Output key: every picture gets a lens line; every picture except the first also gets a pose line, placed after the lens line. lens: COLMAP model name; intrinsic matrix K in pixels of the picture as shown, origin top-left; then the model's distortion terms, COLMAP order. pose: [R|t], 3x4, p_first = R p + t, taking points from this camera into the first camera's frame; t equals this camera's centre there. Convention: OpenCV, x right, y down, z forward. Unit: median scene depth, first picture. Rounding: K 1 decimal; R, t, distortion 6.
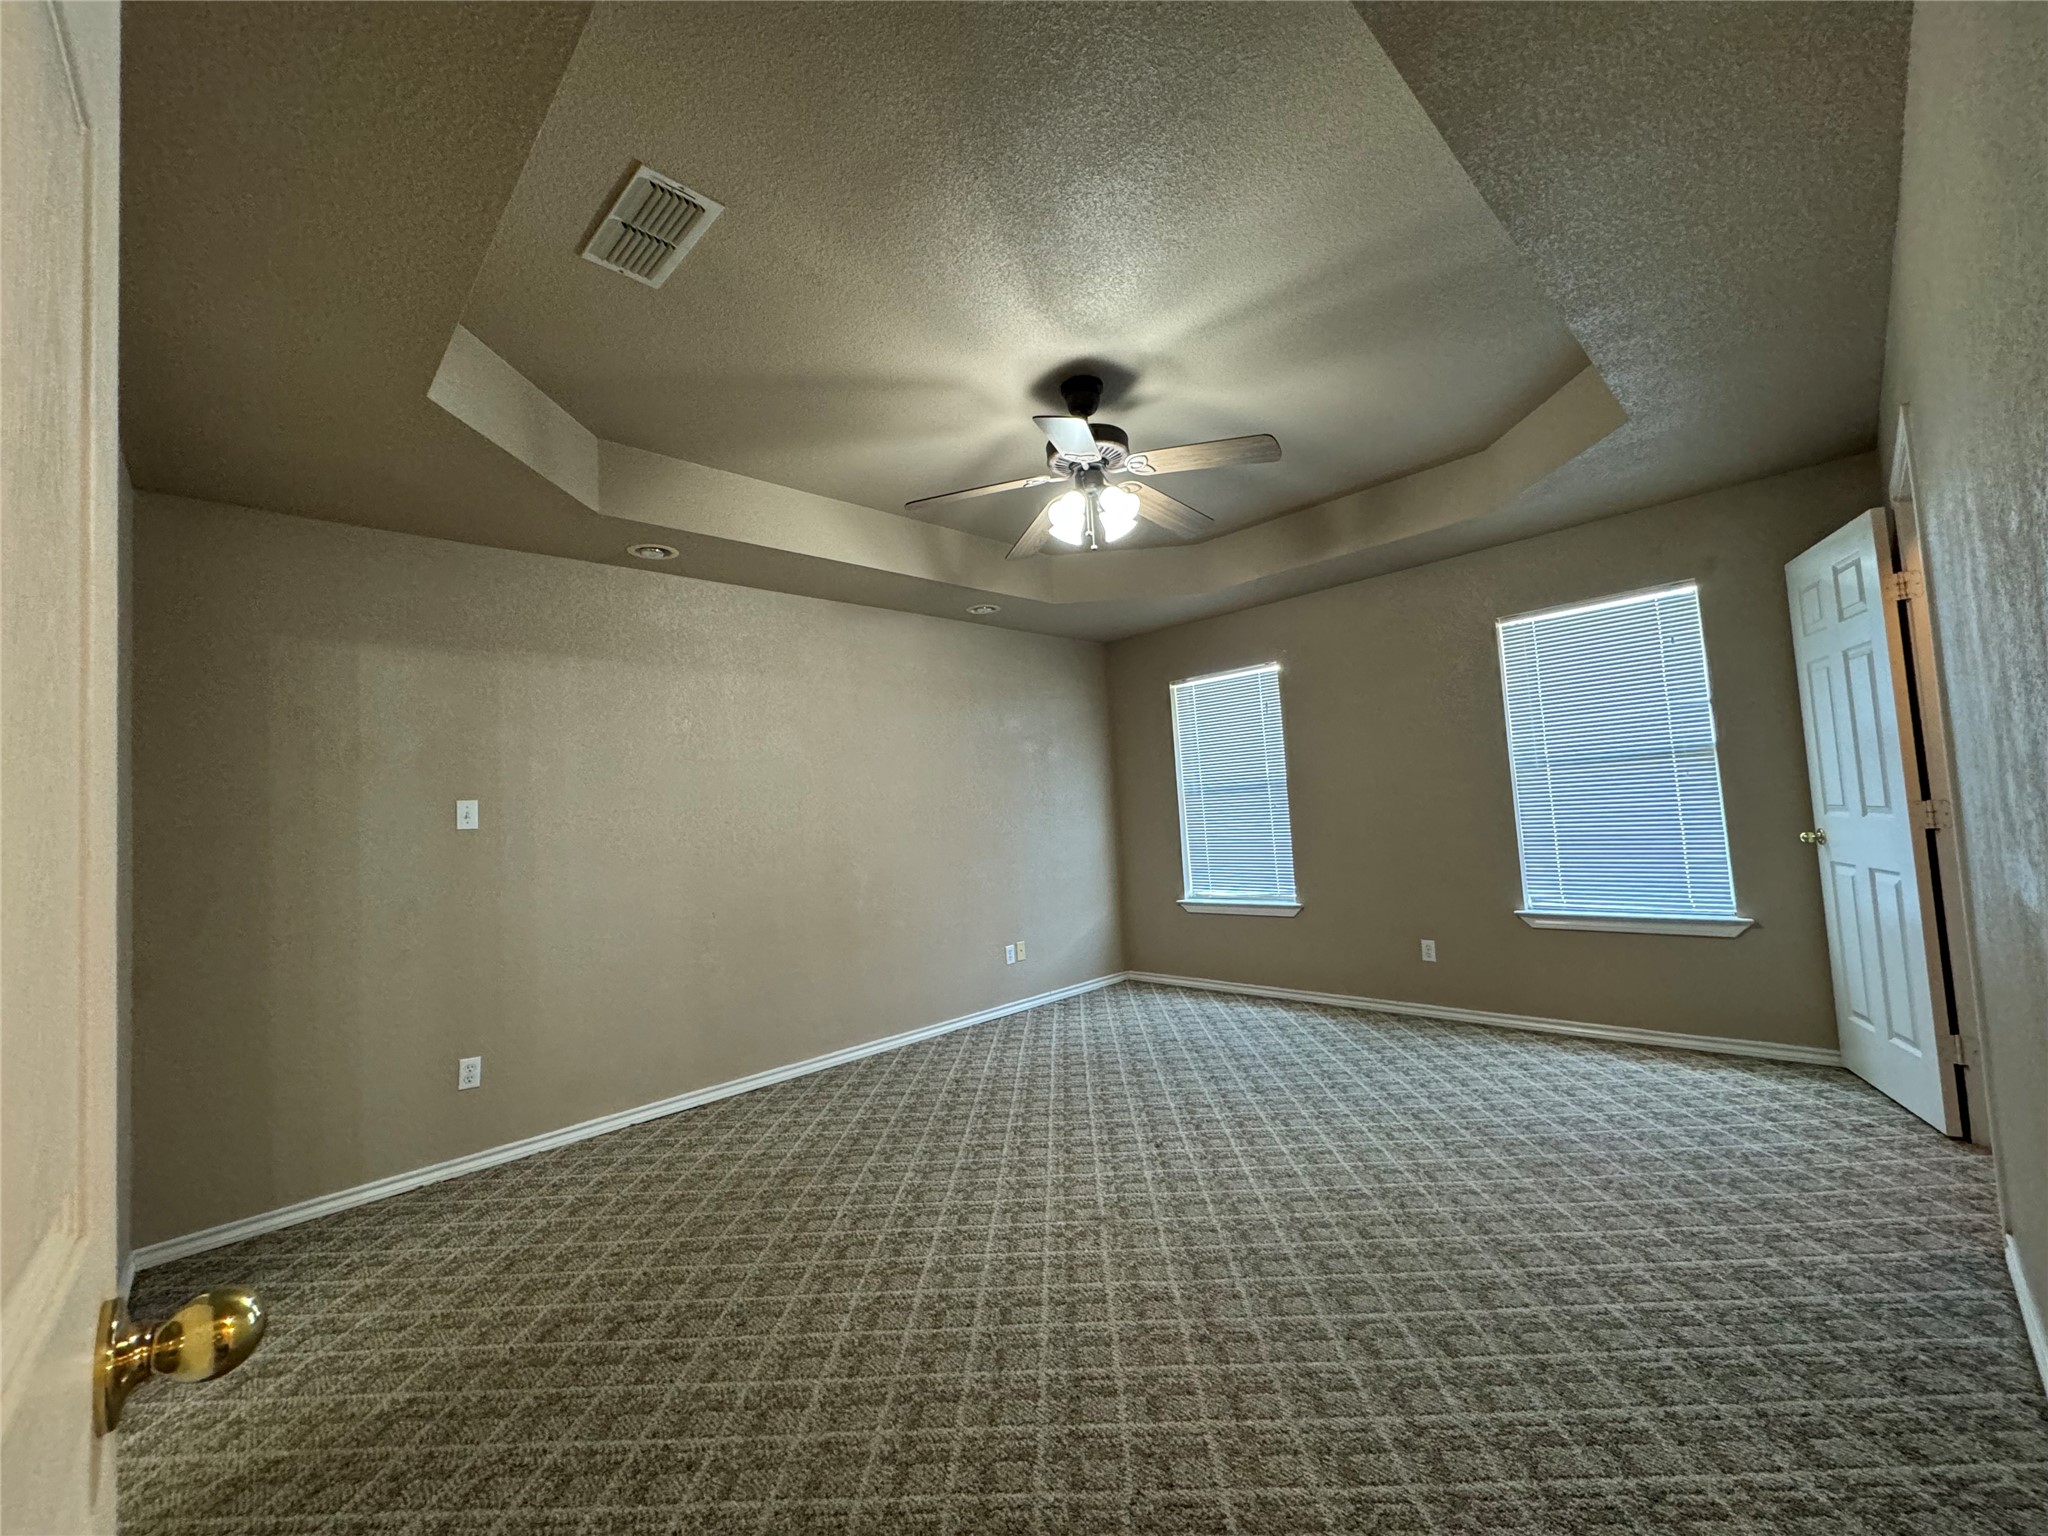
lens RADIAL K [[816.7, 0, 1024.7], [0, 816.7, 767.6], [0, 0, 1]] dist [-0.001497, 0.000238]
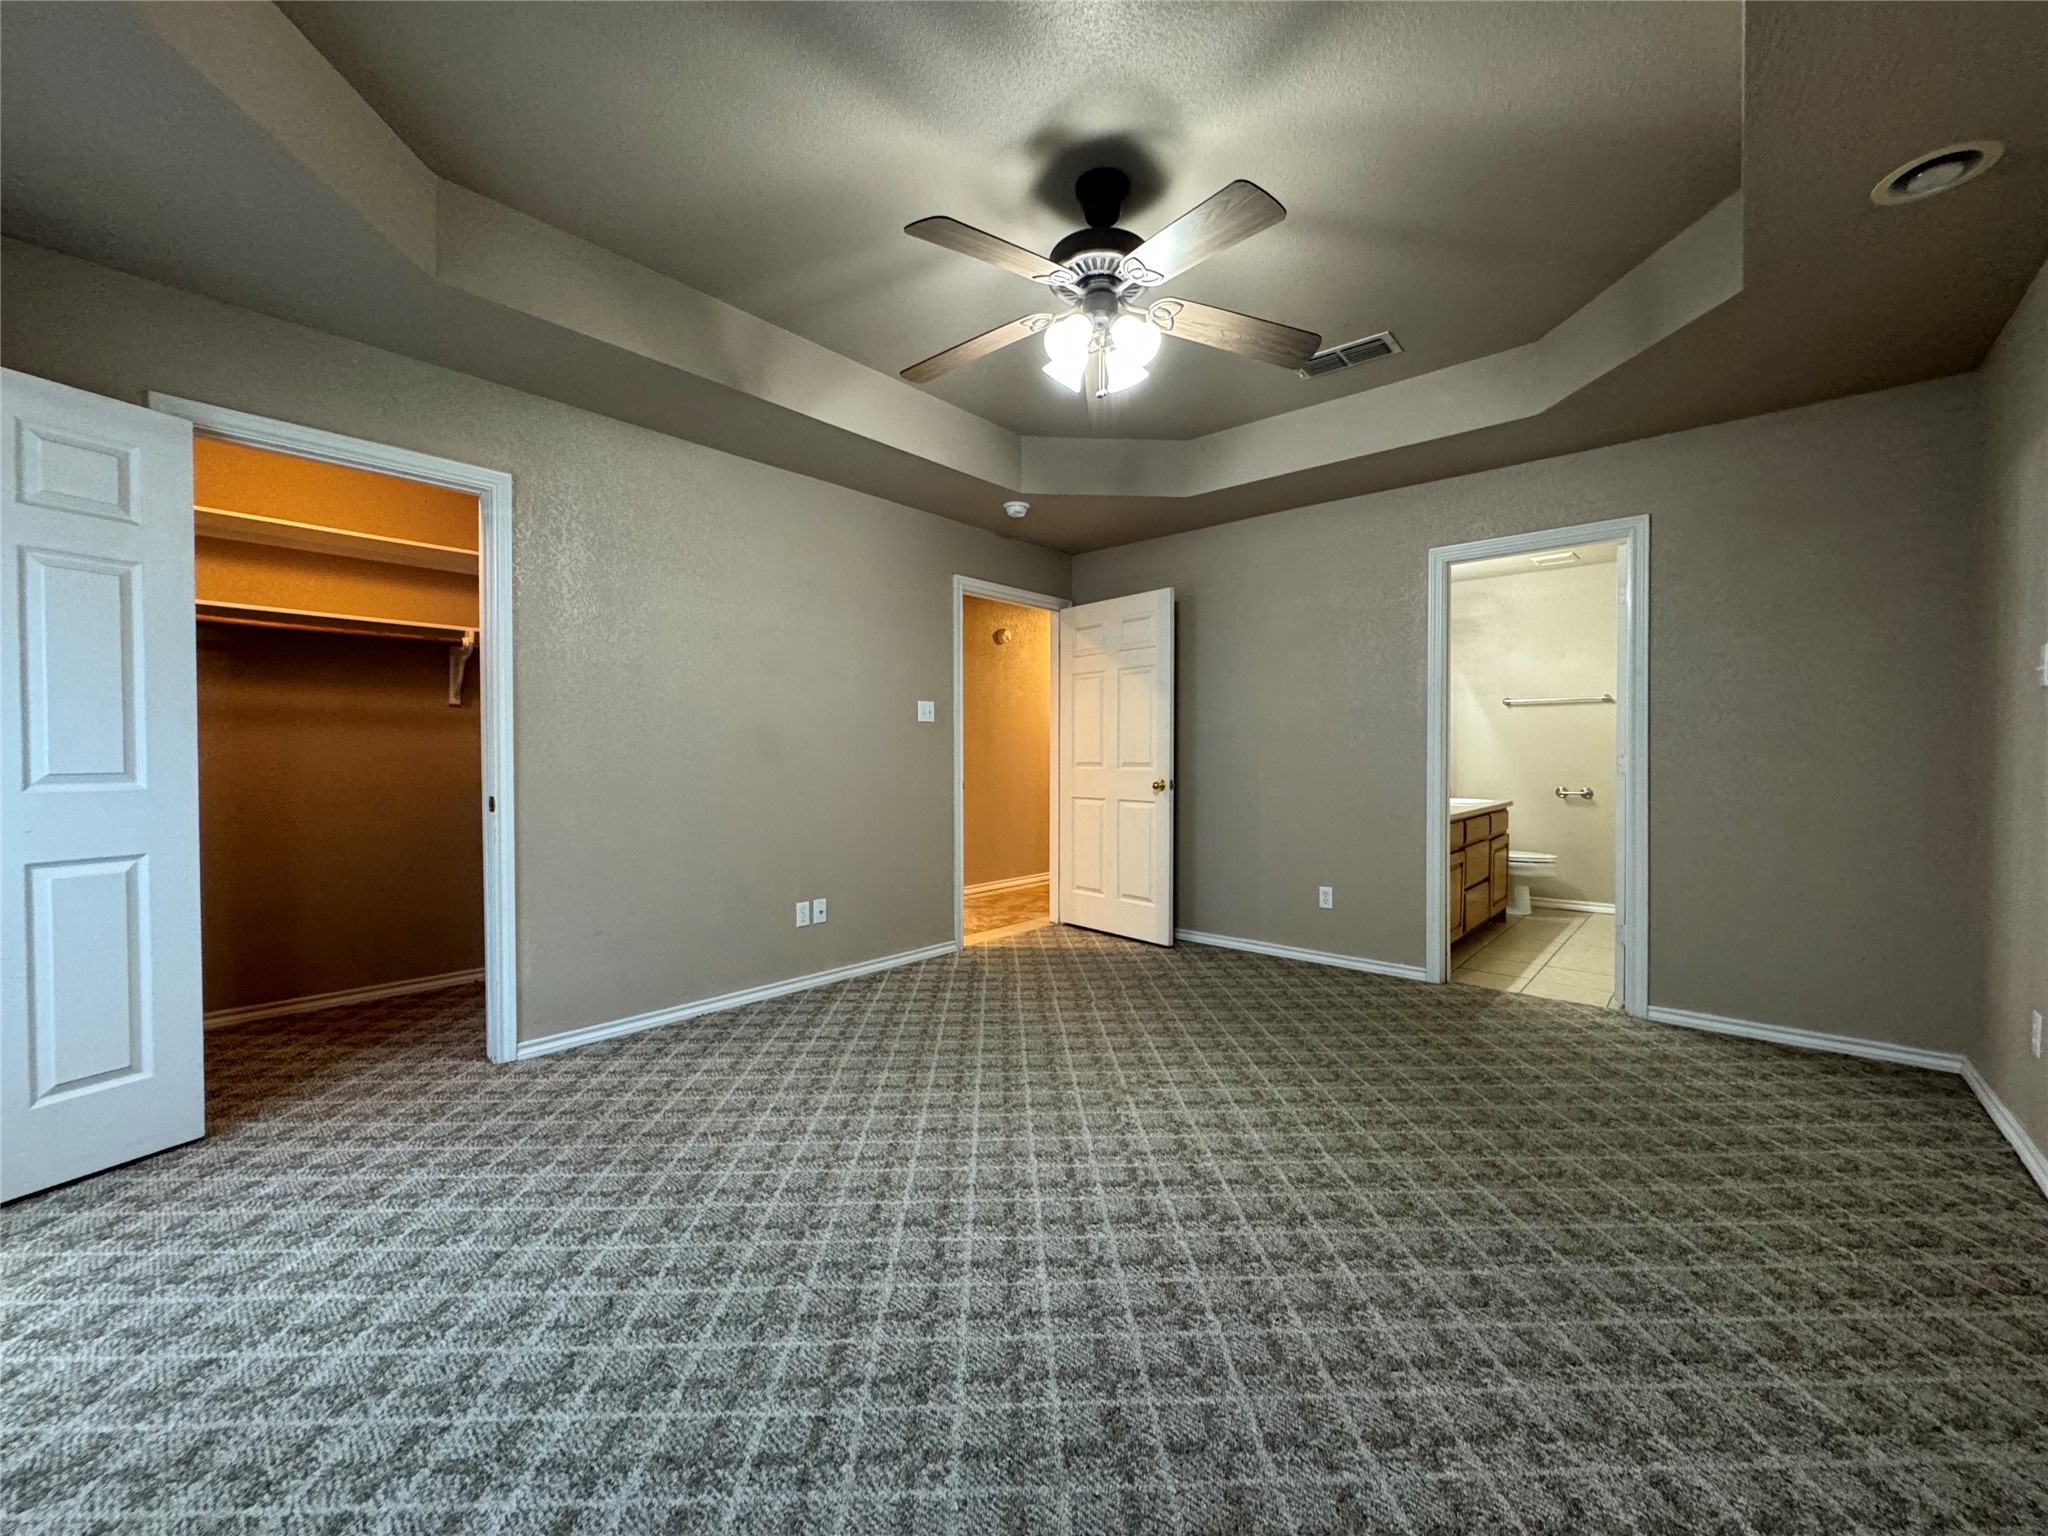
lens RADIAL K [[816.7, 0, 1014.3], [0, 816.7, 771.5], [0, 0, 1]] dist [-0.001497, 0.000238]
pose [[-0.996005, 0.062941, -0.063345, 0.245137], [0.065250, 0.997252, -0.035073, 0.125540], [0.060963, -0.039066, -0.997375, 1.784063]]
